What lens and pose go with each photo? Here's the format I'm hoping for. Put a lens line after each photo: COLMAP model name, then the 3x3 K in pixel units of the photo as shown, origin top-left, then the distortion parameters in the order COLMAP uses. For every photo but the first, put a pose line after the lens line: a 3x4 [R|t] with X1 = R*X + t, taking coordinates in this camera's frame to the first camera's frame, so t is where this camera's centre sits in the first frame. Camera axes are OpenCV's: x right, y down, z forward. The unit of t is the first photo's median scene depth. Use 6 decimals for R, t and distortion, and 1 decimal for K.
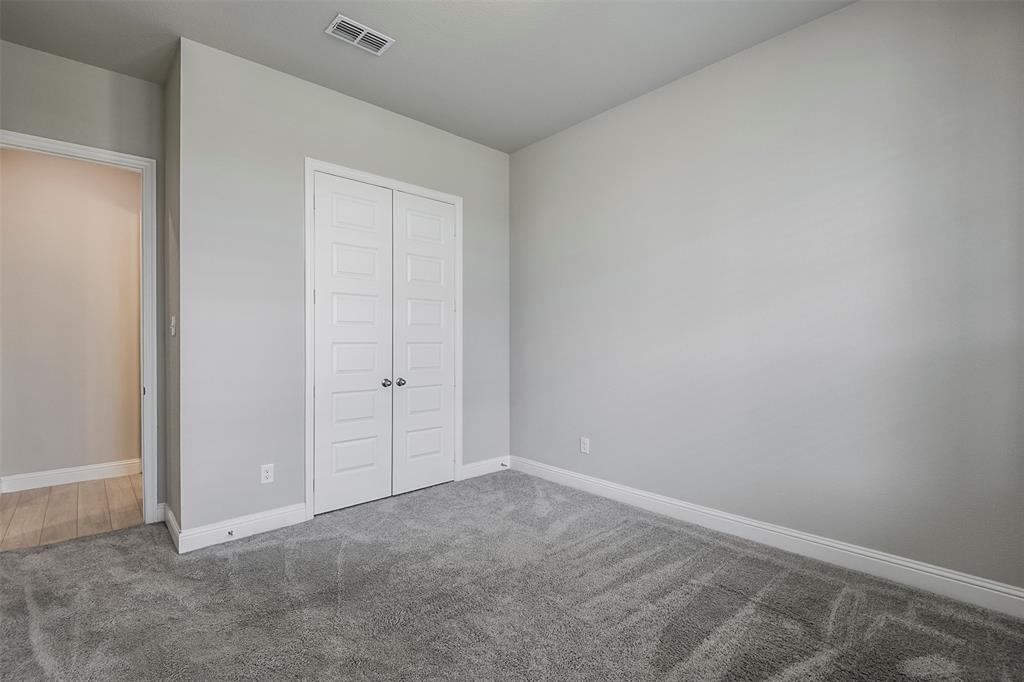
lens RADIAL K [[476.8, 0, 509.5], [0, 476.8, 341.2], [0, 0, 1]] dist [0.009467, -0.004655]
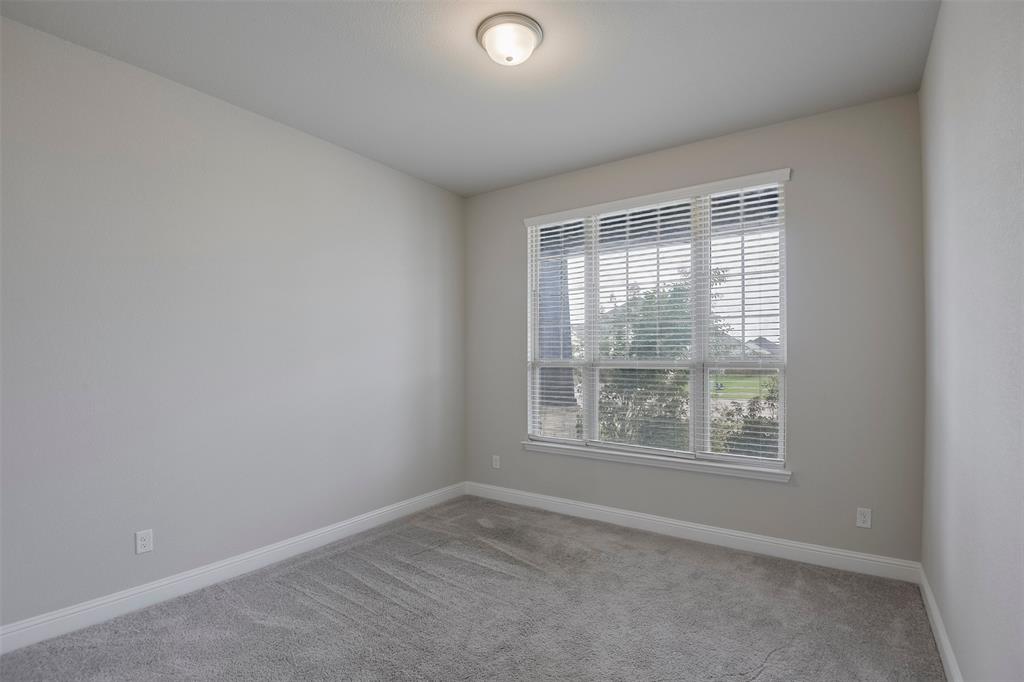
lens RADIAL K [[476.8, 0, 510.2], [0, 476.8, 347.5], [0, 0, 1]] dist [0.009467, -0.004655]
pose [[-0.207970, 0.020446, 0.977922, -0.882288], [-0.001219, 0.999775, -0.021162, -0.063749], [-0.978134, -0.005593, -0.207898, 0.886341]]
